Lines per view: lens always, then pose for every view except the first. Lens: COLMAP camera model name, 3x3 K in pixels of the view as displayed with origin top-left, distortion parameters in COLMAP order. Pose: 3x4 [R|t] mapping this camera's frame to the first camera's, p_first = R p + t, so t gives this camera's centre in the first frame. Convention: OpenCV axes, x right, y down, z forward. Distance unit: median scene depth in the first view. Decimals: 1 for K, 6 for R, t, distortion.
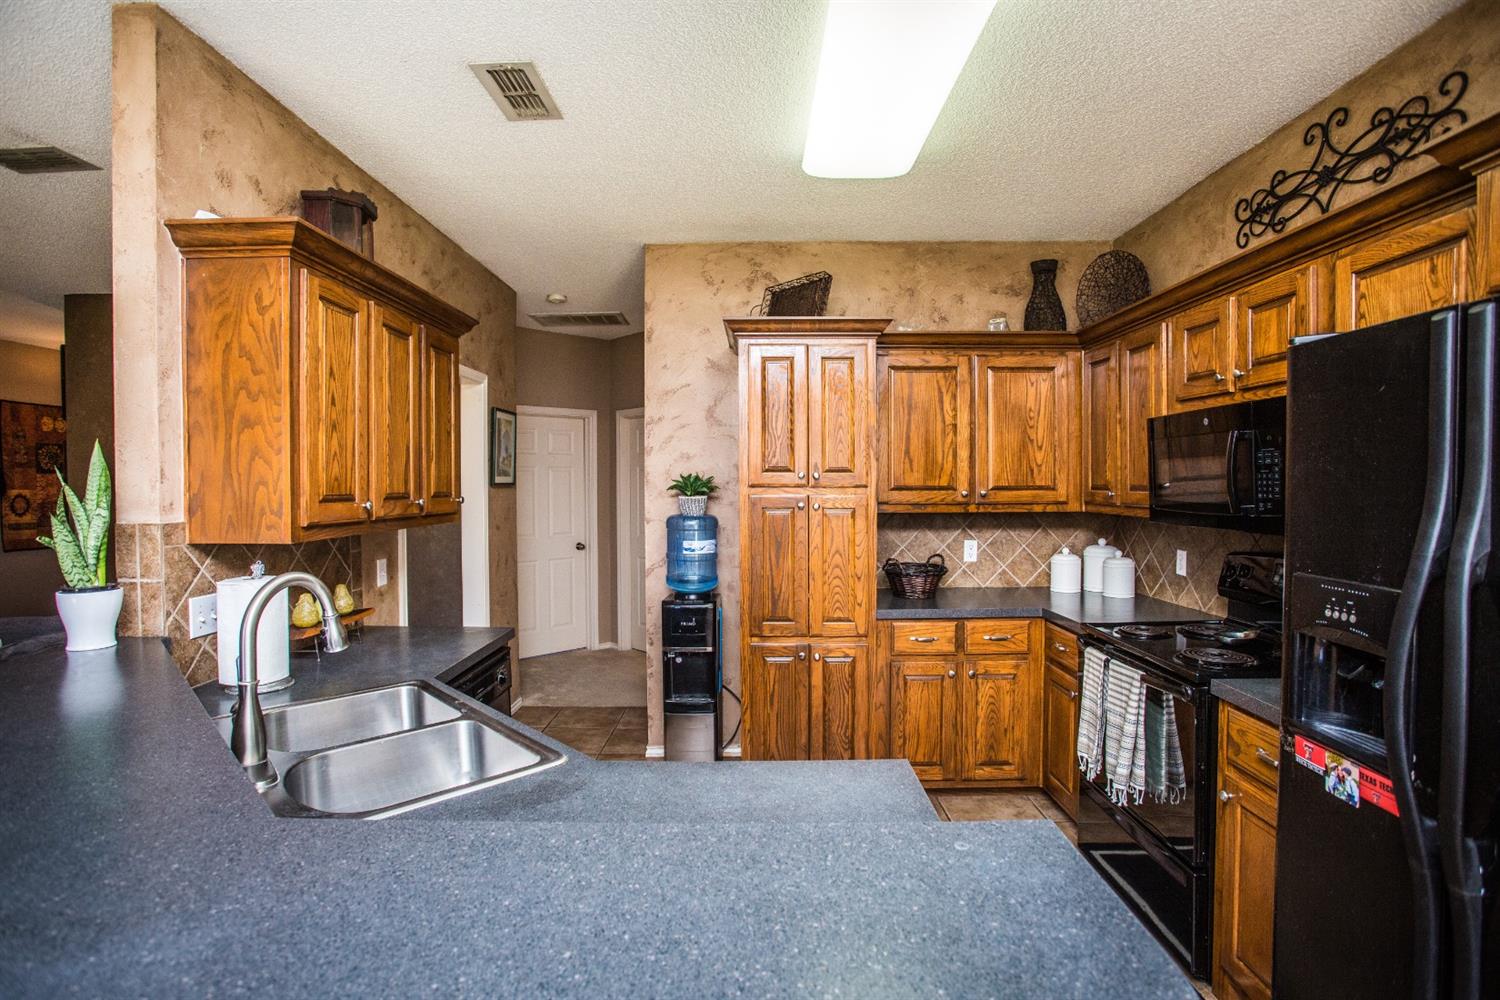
lens RADIAL K [[724.1, 0, 750.0], [0, 724.1, 500.0], [0, 0, 1]] dist [-0.082483, 0.036210]
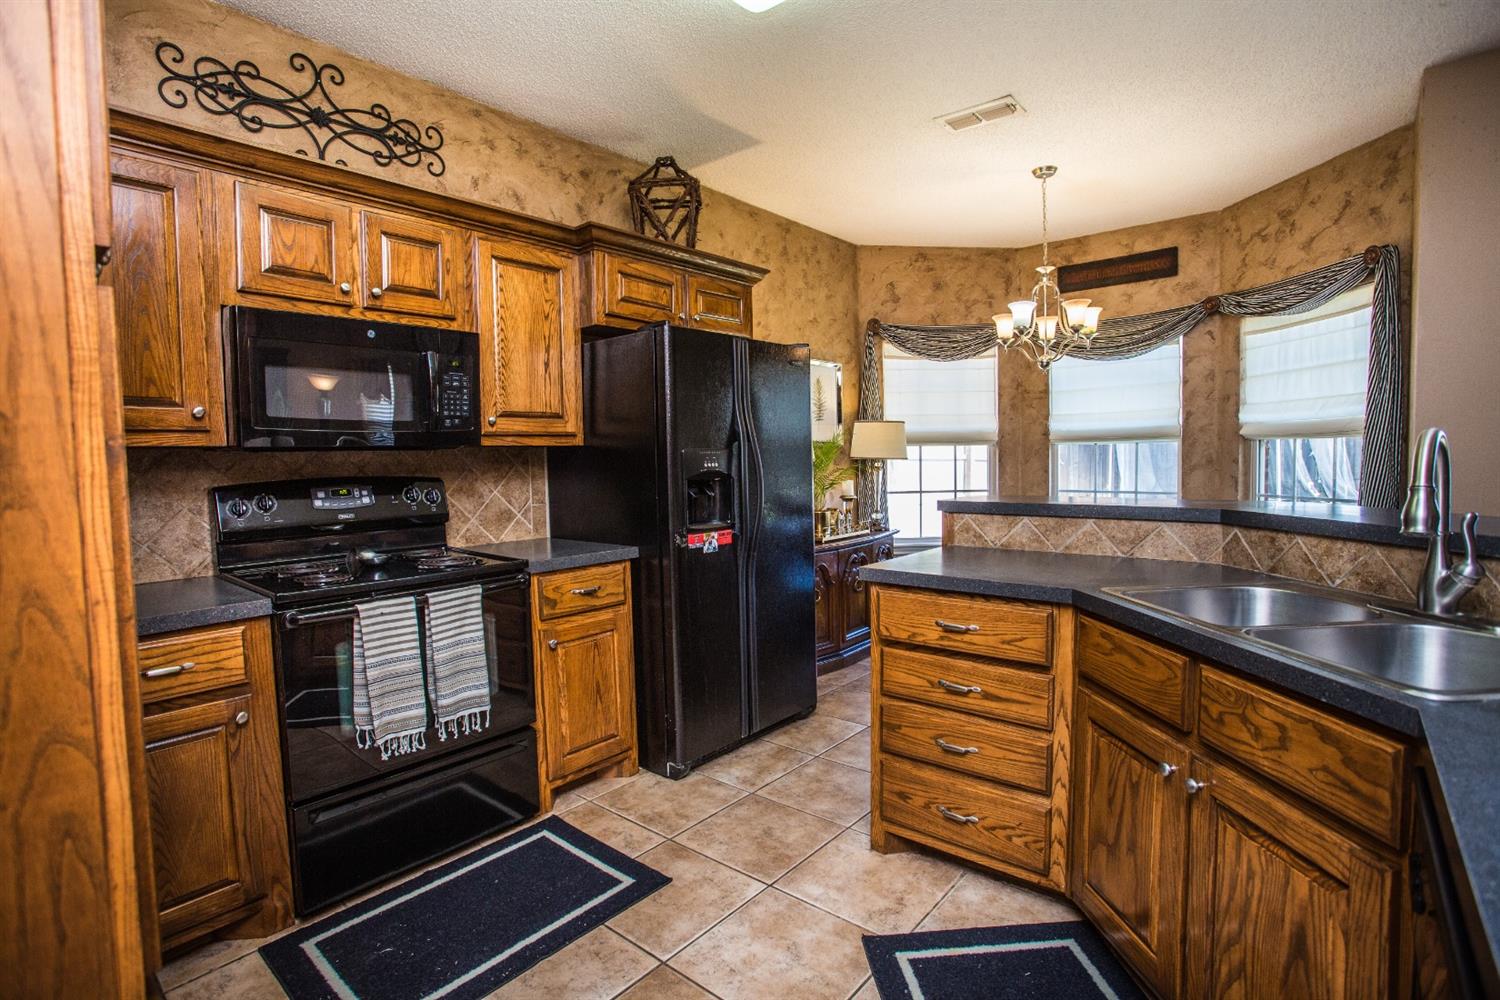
lens RADIAL K [[724.1, 0, 750.0], [0, 724.1, 500.0], [0, 0, 1]] dist [-0.082483, 0.036210]
pose [[-0.764228, -0.020147, 0.644632, -0.405060], [0.038106, 0.996355, 0.076316, 0.065271], [-0.643820, 0.082887, -0.760675, 1.578361]]
